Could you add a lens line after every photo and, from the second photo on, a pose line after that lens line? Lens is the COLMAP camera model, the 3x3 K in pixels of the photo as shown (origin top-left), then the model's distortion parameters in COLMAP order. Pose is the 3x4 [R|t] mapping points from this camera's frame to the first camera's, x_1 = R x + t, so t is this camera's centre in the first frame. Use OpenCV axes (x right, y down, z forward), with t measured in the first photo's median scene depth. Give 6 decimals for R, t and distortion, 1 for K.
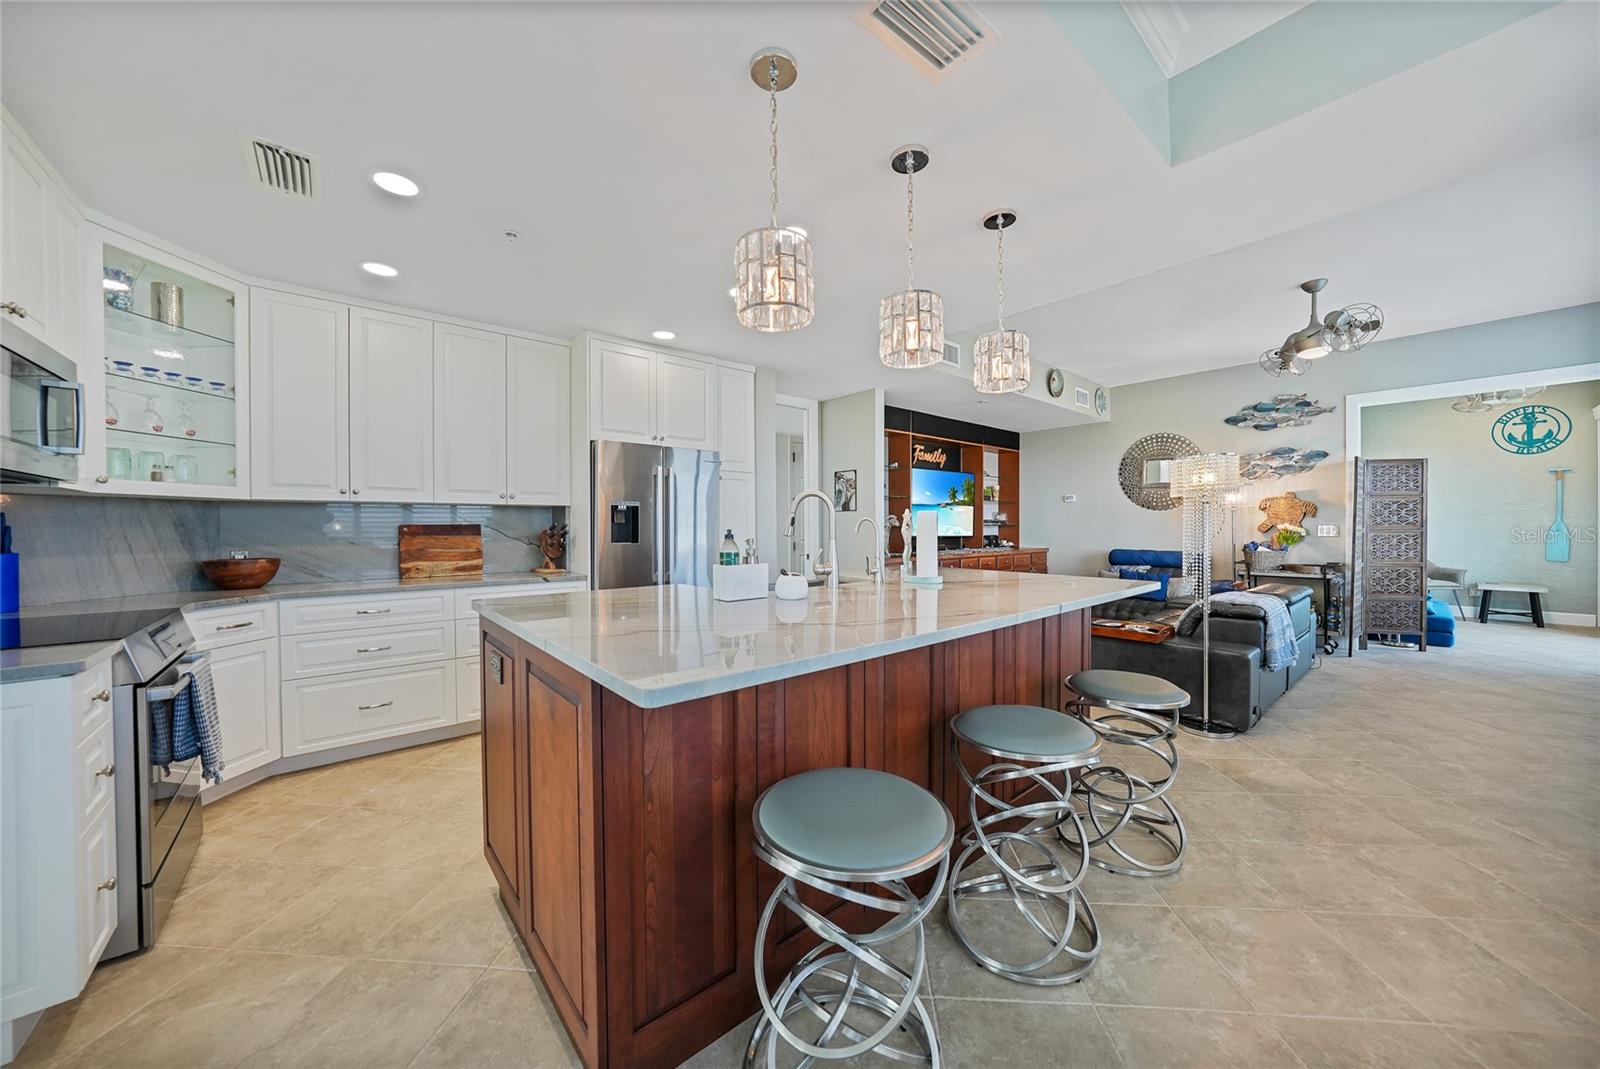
lens RADIAL K [[558.1, 0, 797.8], [0, 558.1, 527.6], [0, 0, 1]] dist [-0.038226, 0.007433]
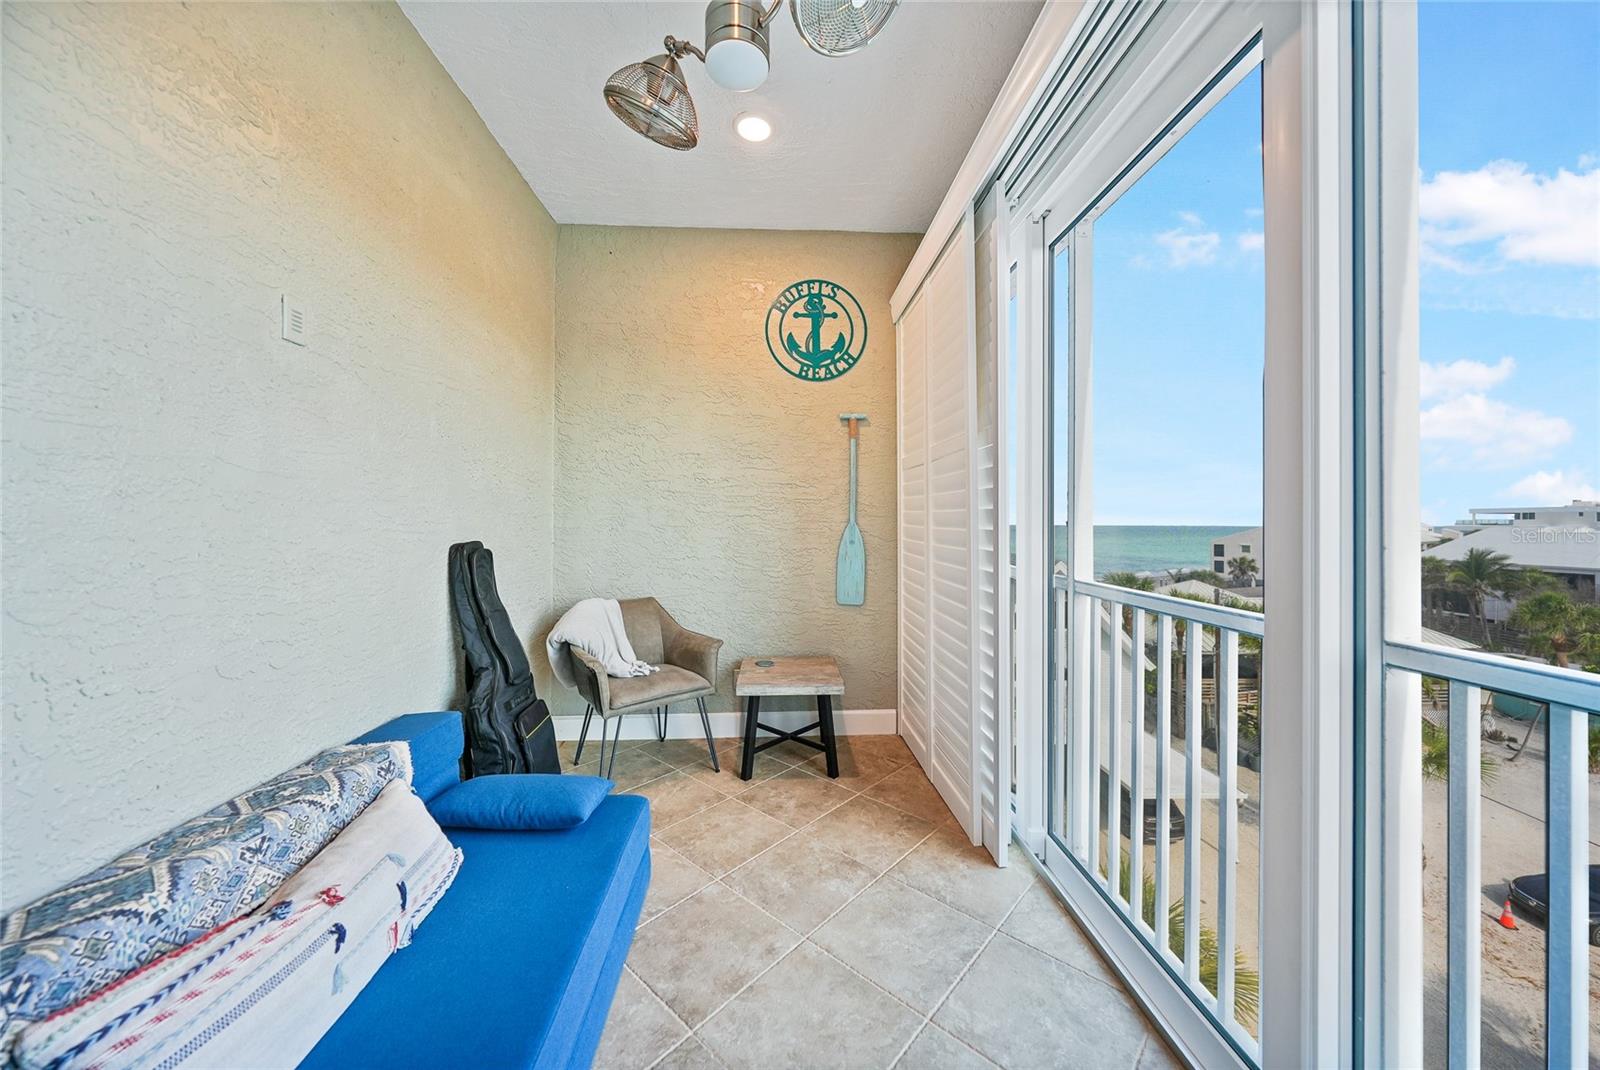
lens RADIAL K [[564.0, 0, 801.8], [0, 564.0, 525.3], [0, 0, 1]] dist [-0.027227, 0.007750]
pose [[0.603176, 0.005810, 0.797587, 1.133555], [-0.000955, 0.999978, -0.006562, -0.005418], [-0.797608, 0.003197, 0.603168, 0.828998]]
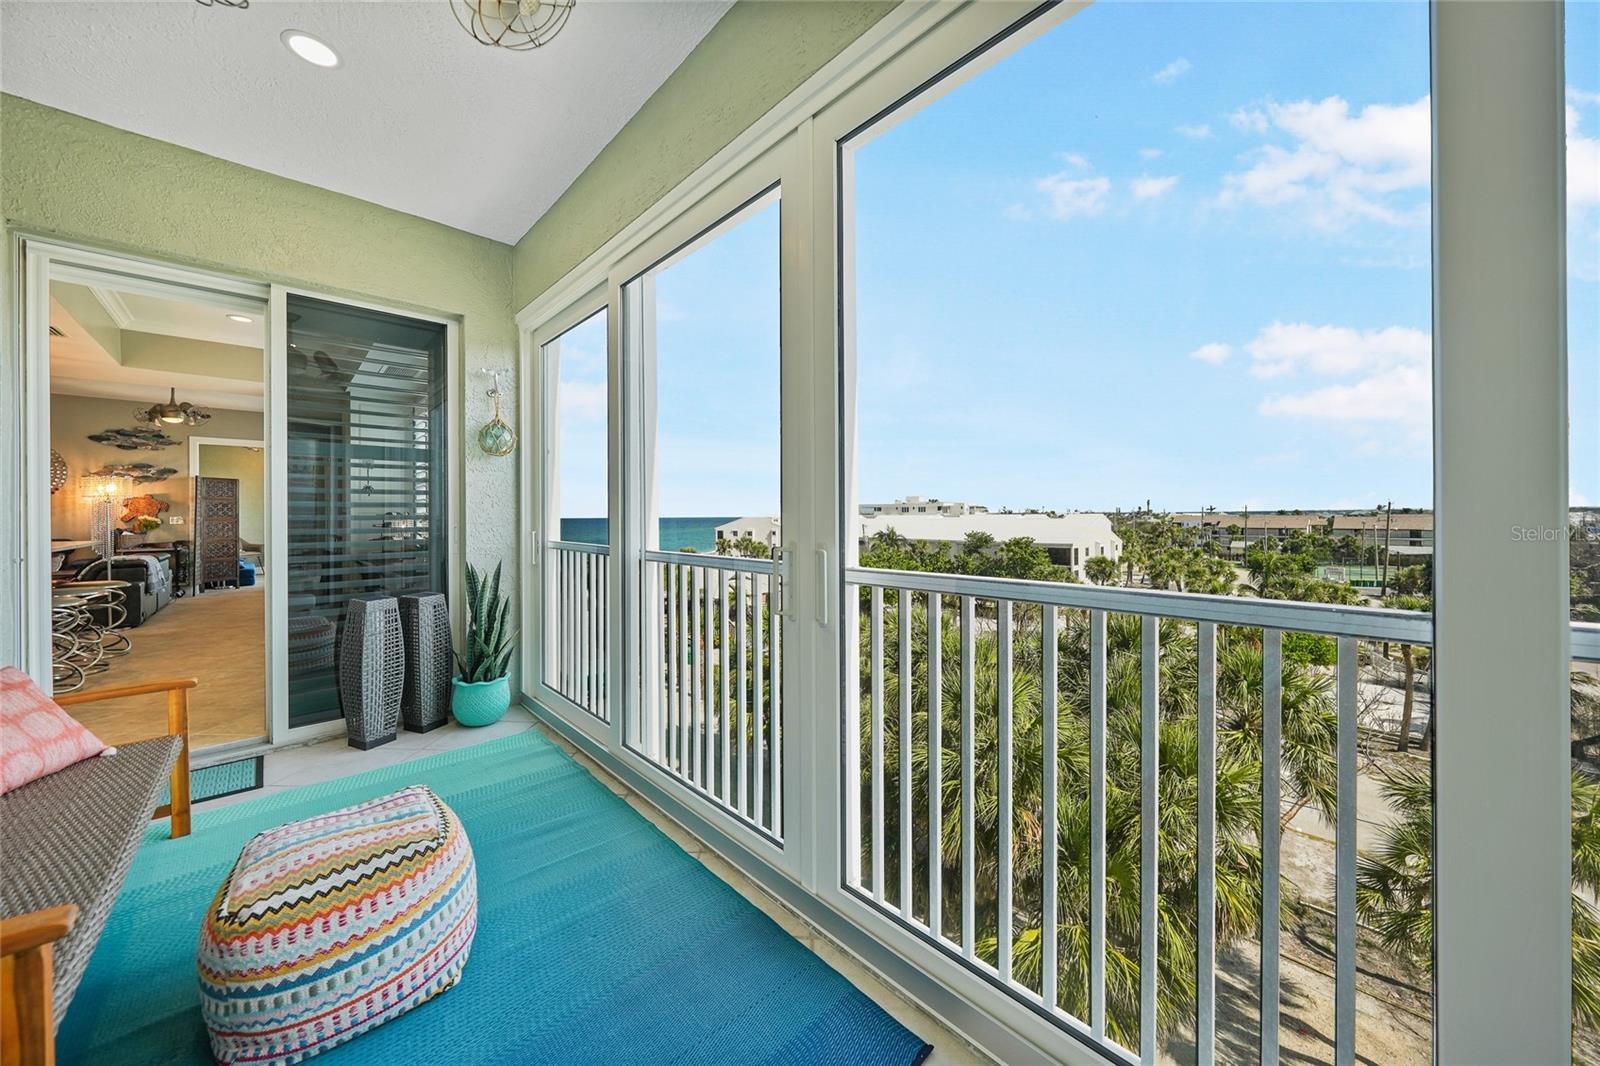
lens RADIAL K [[564.0, 0, 801.8], [0, 564.0, 523.3], [0, 0, 1]] dist [-0.027227, 0.007750]
pose [[-0.068566, -0.005209, 0.997633, -0.701045], [0.004599, 0.999974, 0.005537, 0.012354], [-0.997636, 0.004968, -0.068540, -0.659811]]
